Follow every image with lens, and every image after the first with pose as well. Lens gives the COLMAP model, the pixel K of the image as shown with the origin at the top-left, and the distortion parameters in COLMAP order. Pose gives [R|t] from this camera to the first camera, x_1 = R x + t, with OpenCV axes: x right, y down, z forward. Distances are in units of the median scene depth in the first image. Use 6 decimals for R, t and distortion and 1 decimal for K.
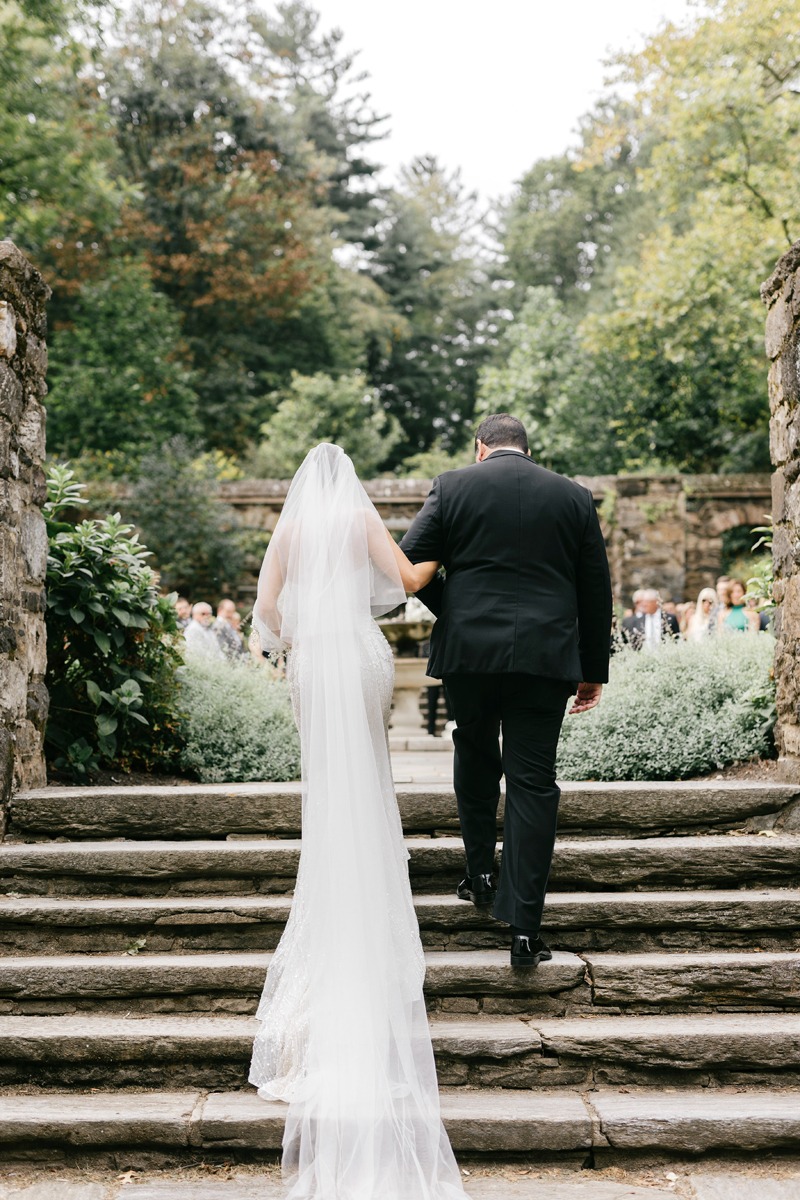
lens RADIAL K [[1830.5, 0, 350.0], [0, 1830.5, 599.6], [0, 0, 1]] dist [0.006157, -0.044890]
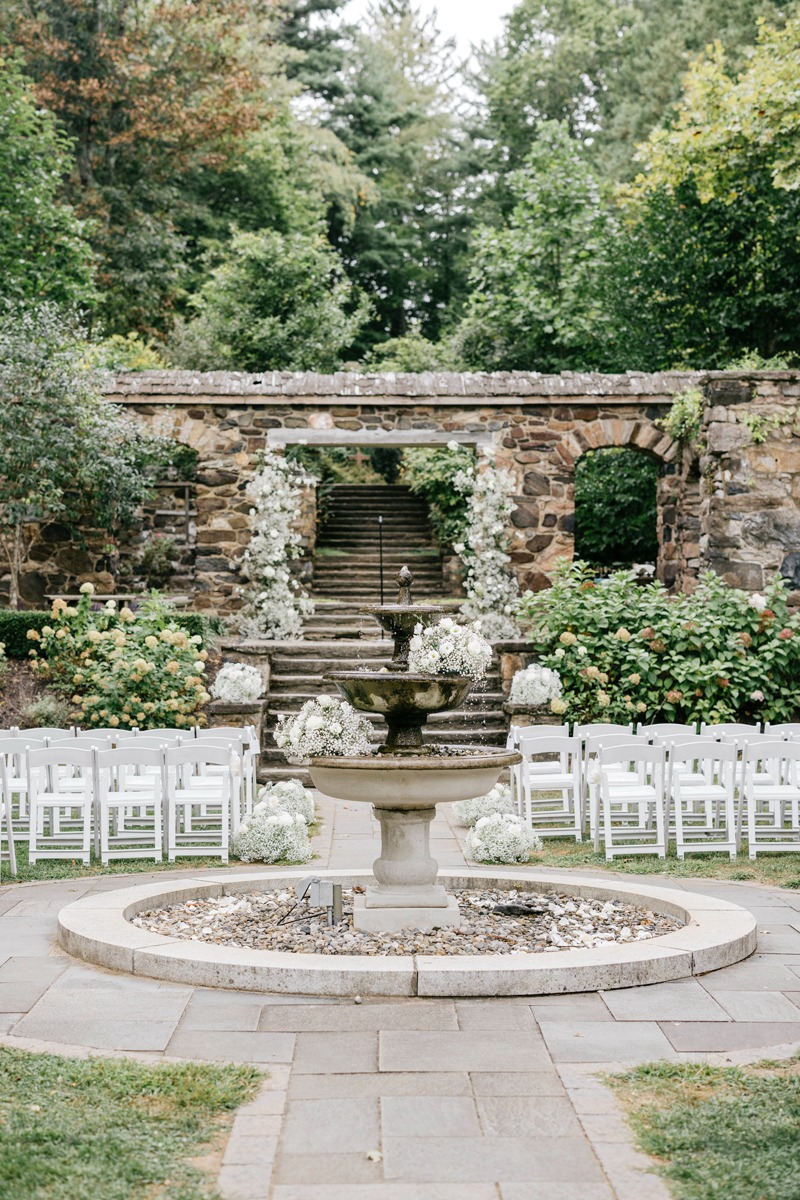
lens RADIAL K [[1830.5, 0, 350.0], [0, 1830.5, 599.6], [0, 0, 1]] dist [0.006157, -0.044890]
pose [[0.999659, 0.009569, 0.024304, 0.001282], [-0.011017, 0.998128, 0.060152, -0.013696], [-0.023683, -0.060400, 0.997893, 0.196299]]
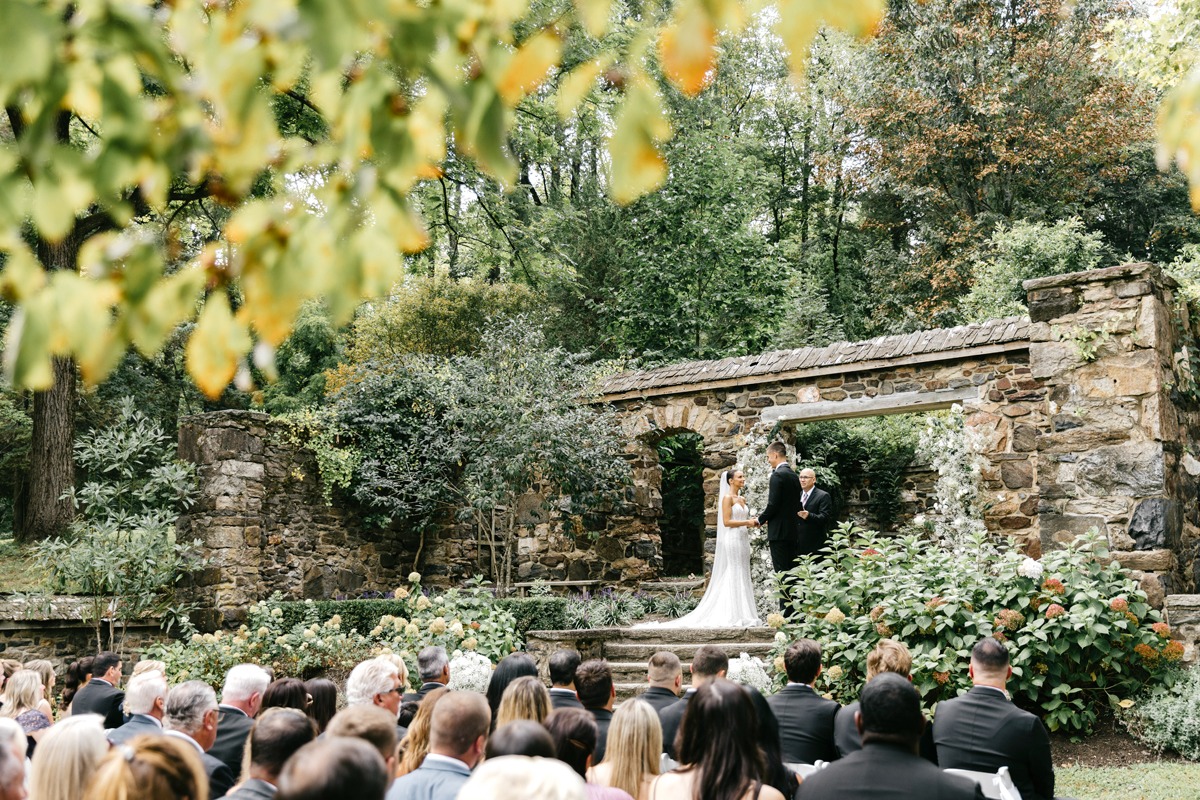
lens RADIAL K [[1399.4, 0, 600.0], [0, 1399.4, 400.0], [0, 0, 1]] dist [-0.011795, -0.014209]
pose [[0.815875, -0.093532, -0.570613, 0.158022], [0.056696, 0.995016, -0.082033, -0.004059], [0.575442, 0.034577, 0.817111, 0.344390]]
